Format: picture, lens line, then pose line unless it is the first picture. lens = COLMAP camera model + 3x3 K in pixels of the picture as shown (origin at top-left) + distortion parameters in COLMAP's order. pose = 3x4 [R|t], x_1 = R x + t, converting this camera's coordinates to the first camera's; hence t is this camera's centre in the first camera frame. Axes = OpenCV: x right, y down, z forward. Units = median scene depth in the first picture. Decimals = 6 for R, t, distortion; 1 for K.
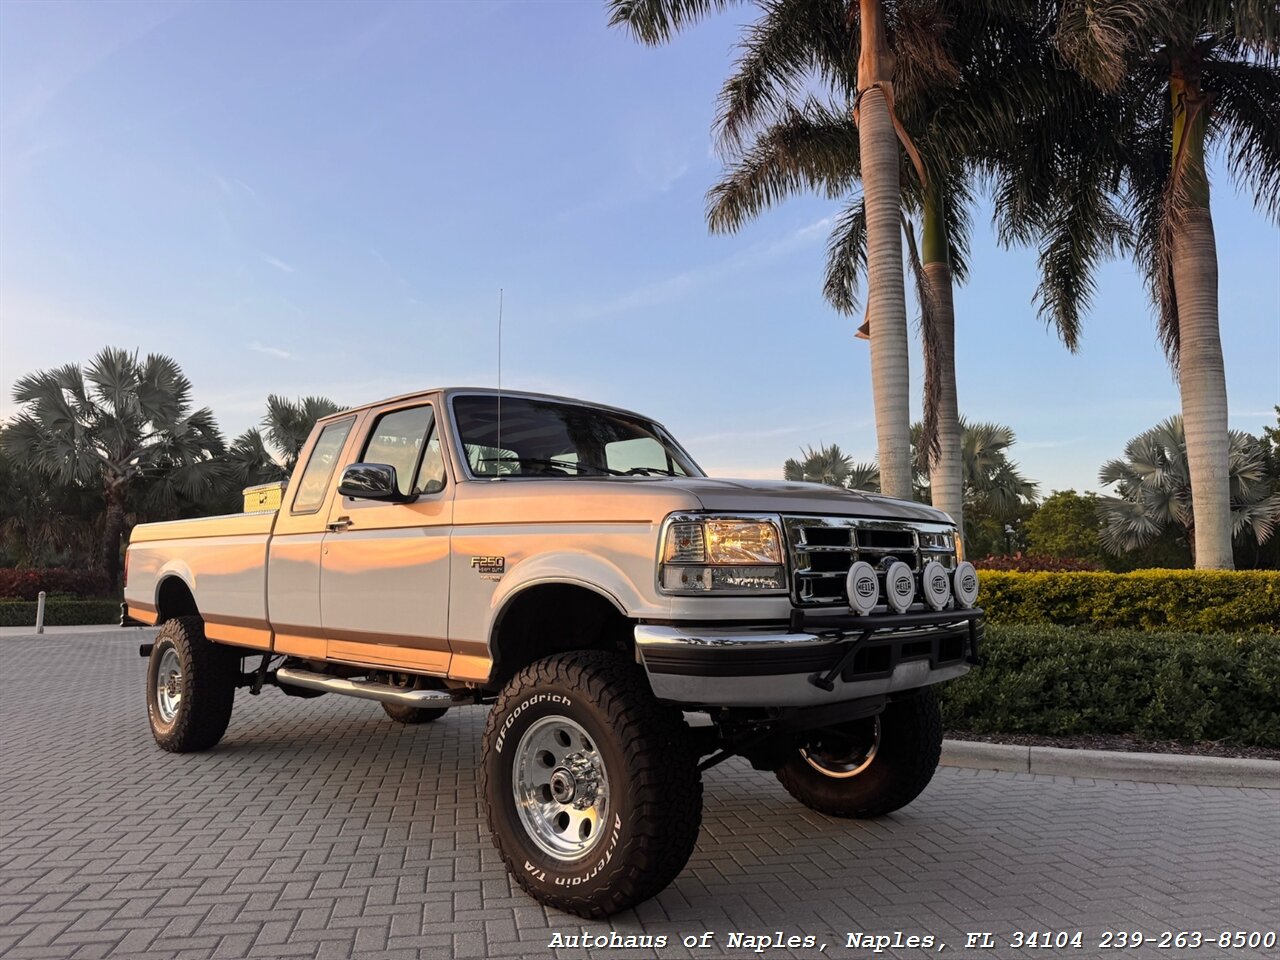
lens RADIAL K [[912.8, 0, 642.2], [0, 912.8, 477.9], [0, 0, 1]] dist [0.050659, -0.081236]
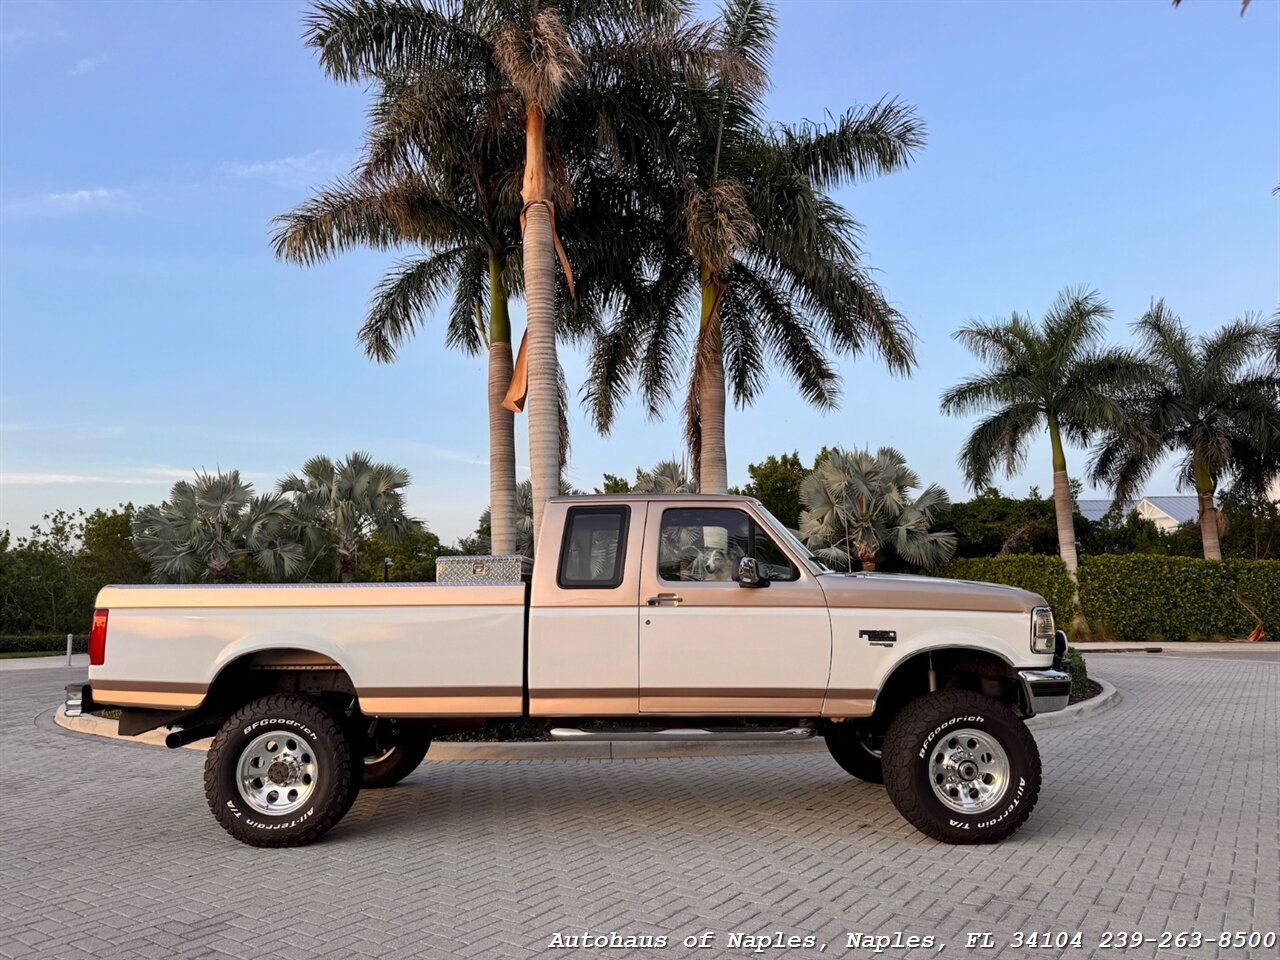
lens RADIAL K [[914.6, 0, 638.3], [0, 914.6, 481.2], [0, 0, 1]] dist [0.053851, -0.087546]
pose [[0.697407, 0.082865, 0.711869, -0.980288], [-0.068960, 0.996443, -0.048432, -0.036602], [-0.713350, -0.015313, 0.700641, 0.148733]]
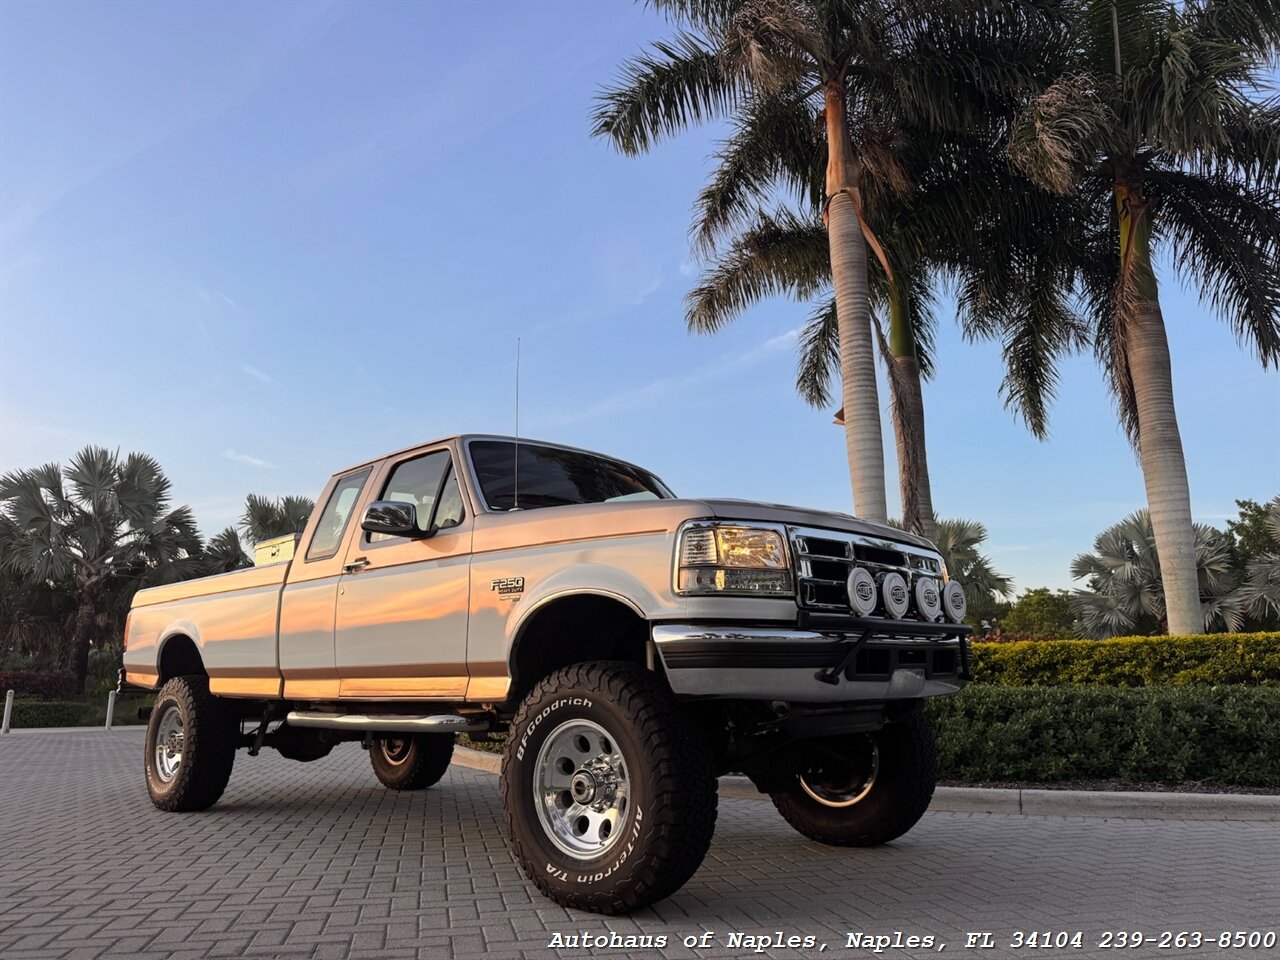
lens RADIAL K [[914.6, 0, 638.3], [0, 914.6, 481.2], [0, 0, 1]] dist [0.053851, -0.087546]
pose [[0.999667, -0.004567, 0.025399, -0.027642], [0.007423, 0.993505, -0.113549, 0.060833], [-0.024716, 0.113699, 0.993208, -0.047480]]
